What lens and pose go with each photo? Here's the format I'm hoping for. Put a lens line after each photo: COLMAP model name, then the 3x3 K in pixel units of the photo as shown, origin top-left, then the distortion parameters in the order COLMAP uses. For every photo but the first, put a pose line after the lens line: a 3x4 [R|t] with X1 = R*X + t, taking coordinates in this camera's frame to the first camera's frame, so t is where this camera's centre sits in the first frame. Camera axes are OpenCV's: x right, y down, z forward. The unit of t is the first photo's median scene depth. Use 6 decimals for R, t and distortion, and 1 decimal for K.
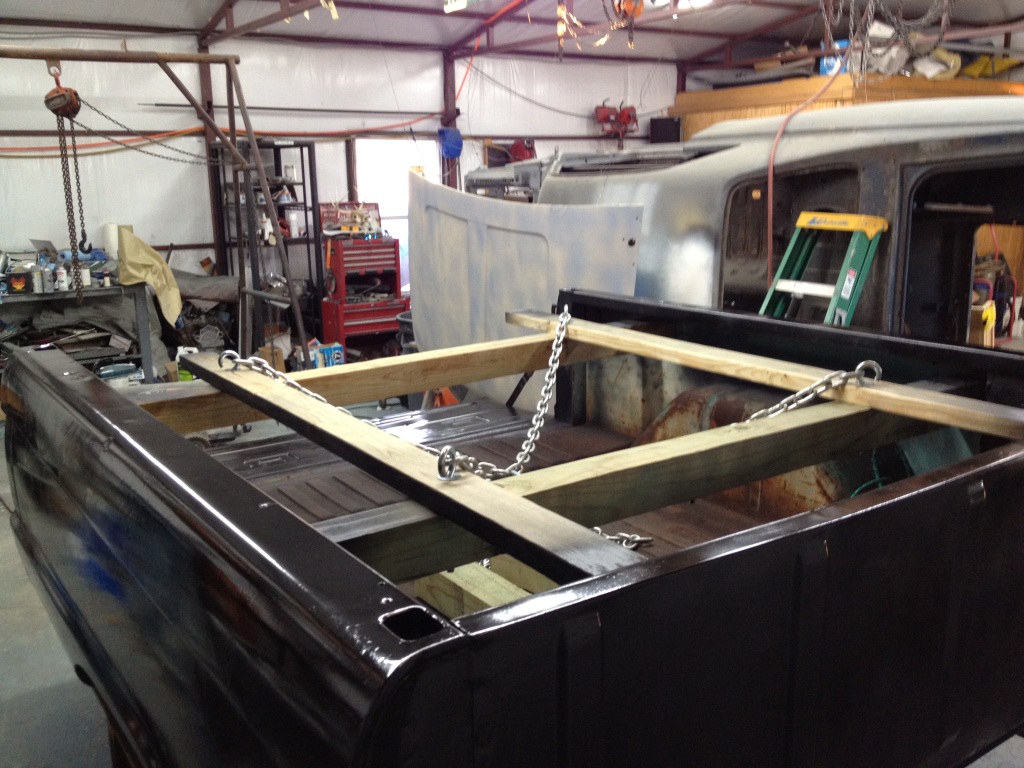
lens RADIAL K [[954.0, 0, 512.2], [0, 954.0, 382.9], [0, 0, 1]] dist [0.036605, 0.000000]
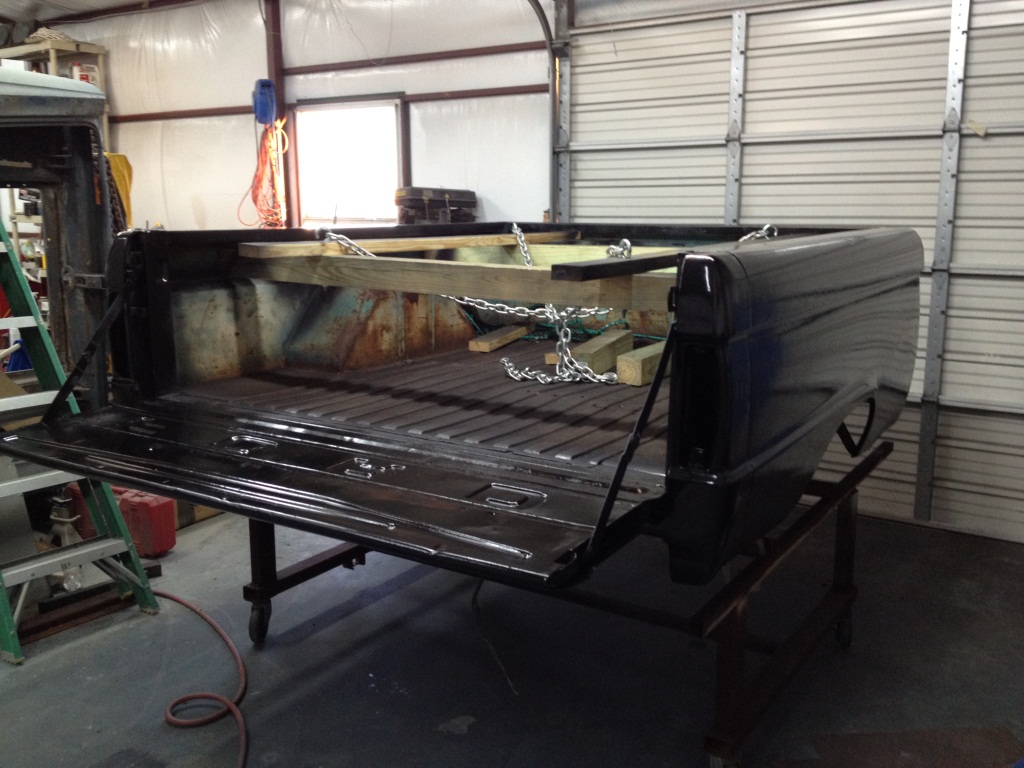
lens RADIAL K [[954.0, 0, 512.5], [0, 954.0, 384.7], [0, 0, 1]] dist [0.036605, 0.000000]
pose [[-0.382943, -0.156055, 0.910495, -0.881409], [0.207447, 0.945926, 0.249377, -0.119768], [-0.900178, 0.284376, -0.329863, 1.080176]]
